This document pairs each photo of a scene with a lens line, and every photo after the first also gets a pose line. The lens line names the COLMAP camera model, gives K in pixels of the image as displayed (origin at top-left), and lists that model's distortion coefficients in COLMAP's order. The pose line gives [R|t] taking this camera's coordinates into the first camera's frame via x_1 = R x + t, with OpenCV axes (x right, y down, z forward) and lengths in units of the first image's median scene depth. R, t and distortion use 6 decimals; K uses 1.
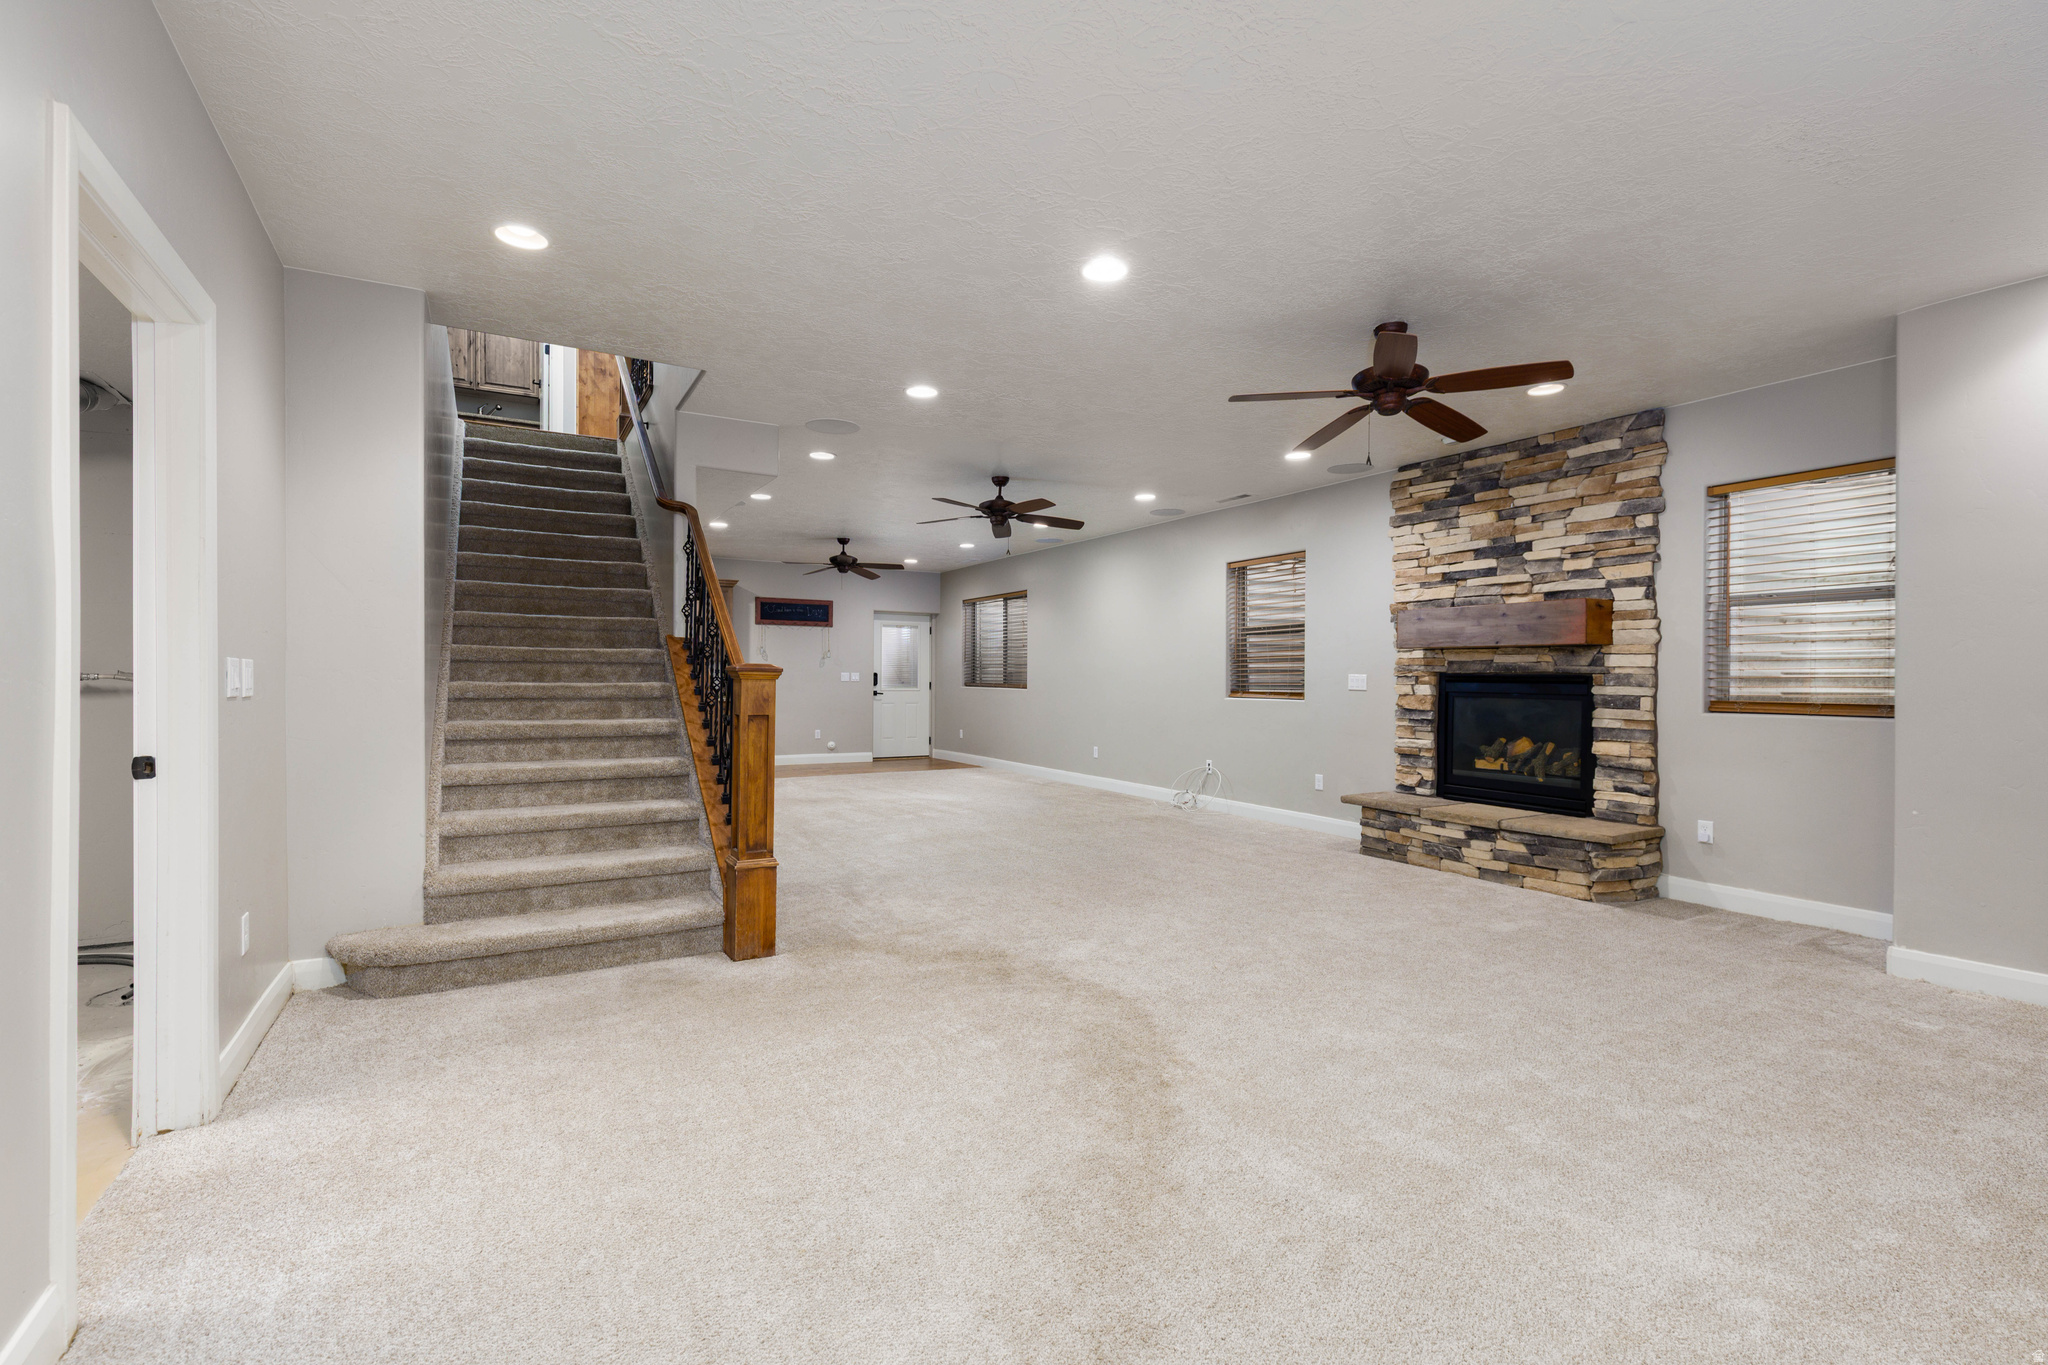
lens RADIAL K [[914.5, 0, 1023.9], [0, 914.5, 682.4], [0, 0, 1]] dist [0.002539, 0.000426]
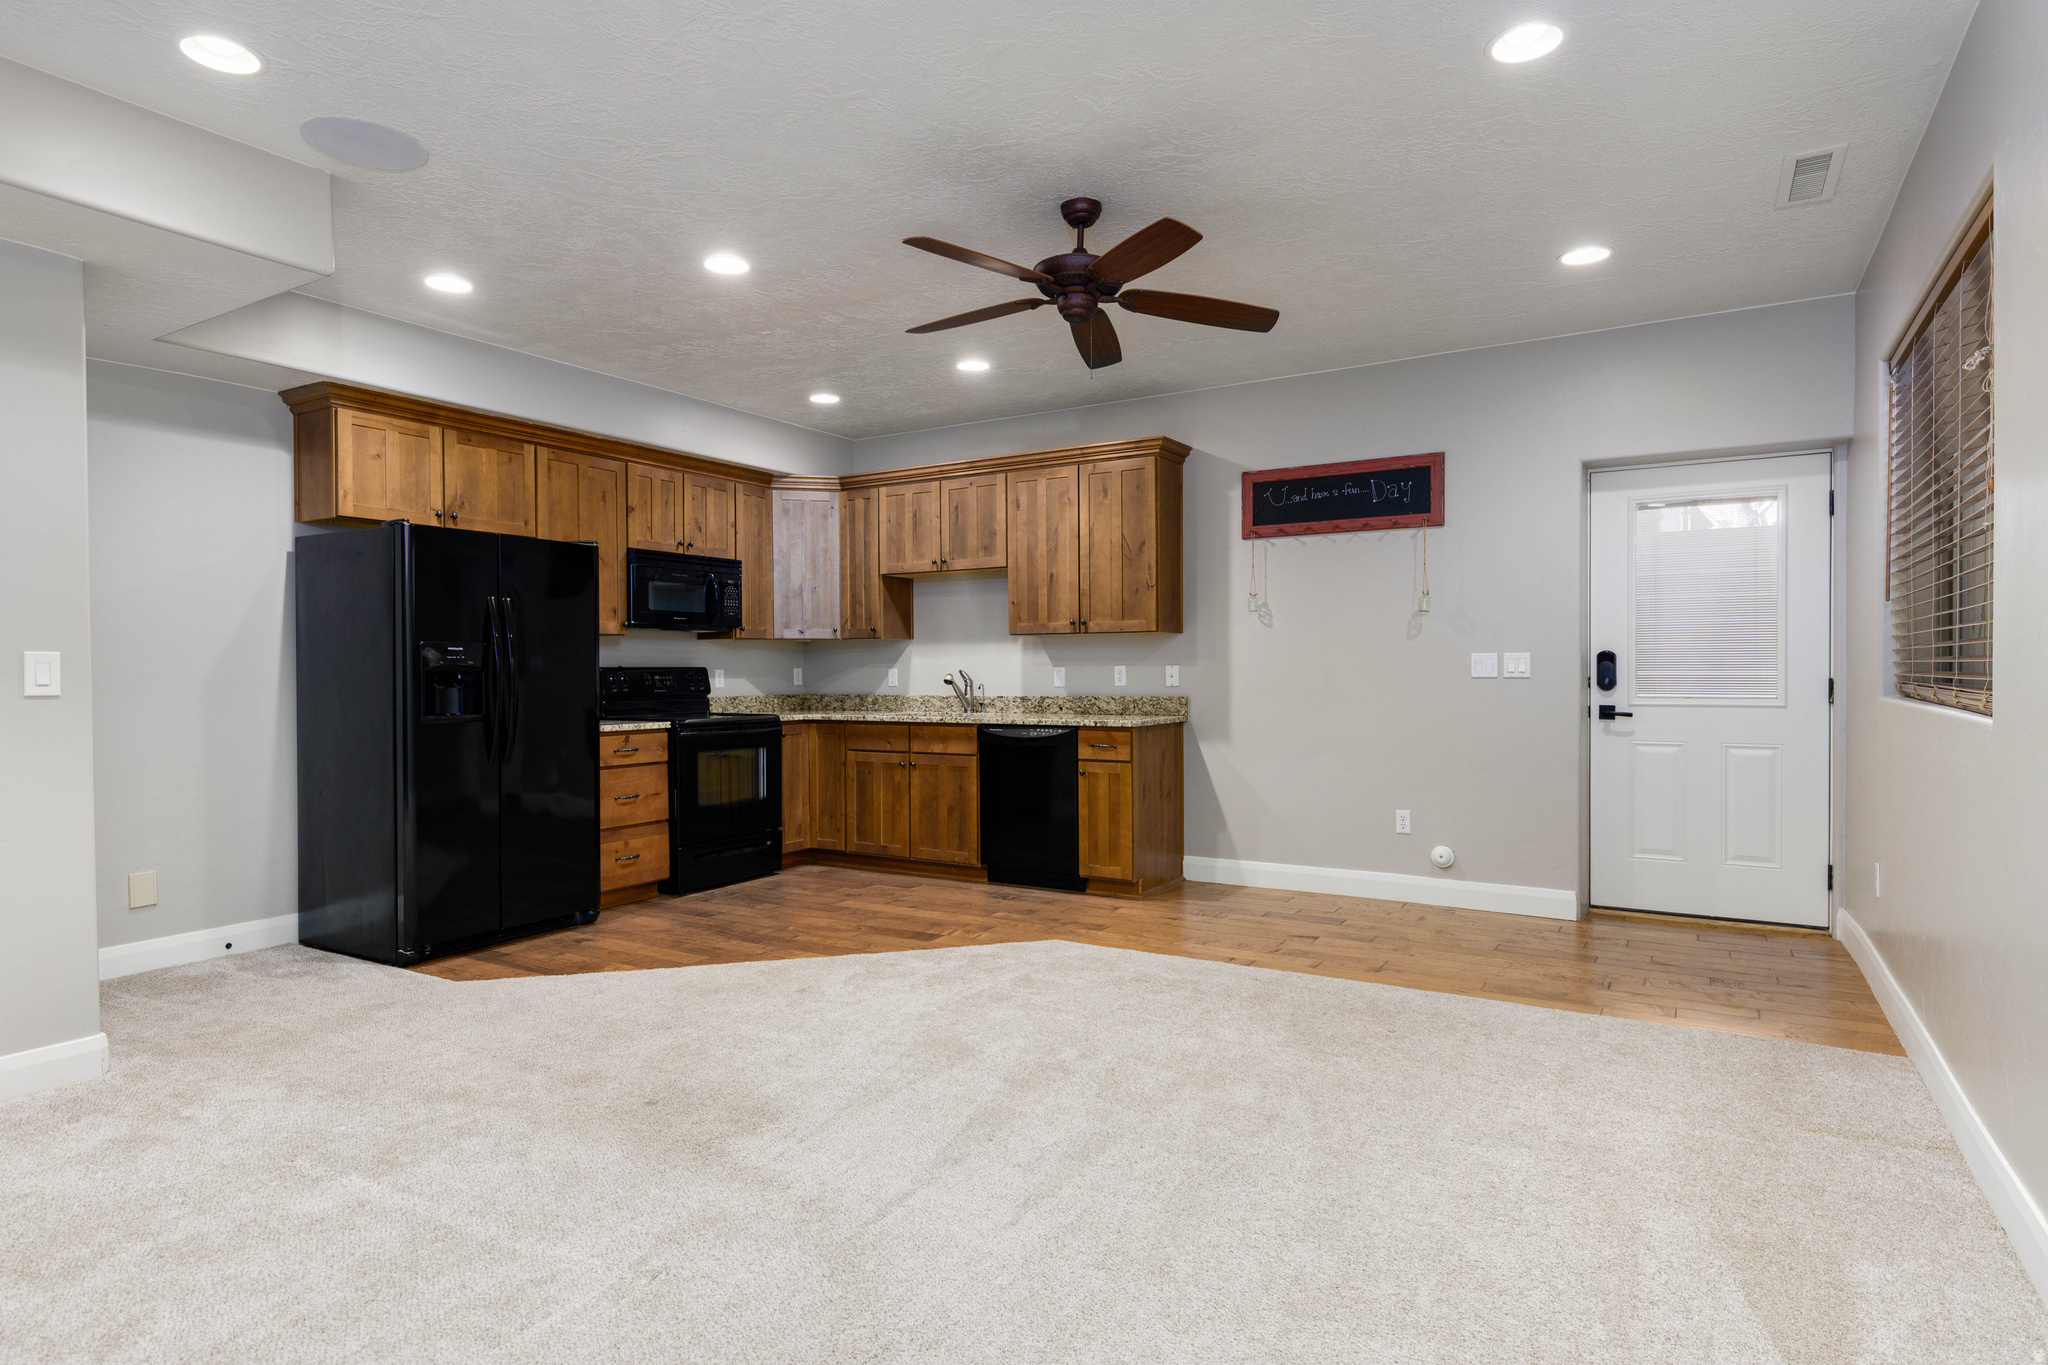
lens RADIAL K [[1120.2, 0, 1022.0], [0, 1120.2, 684.9], [0, 0, 1]] dist [0.002919, 0.000402]
pose [[0.472495, 0.005783, -0.881314, 0.097640], [0.008150, 0.999907, 0.010931, -0.004508], [0.881296, -0.012348, 0.472404, 0.640717]]
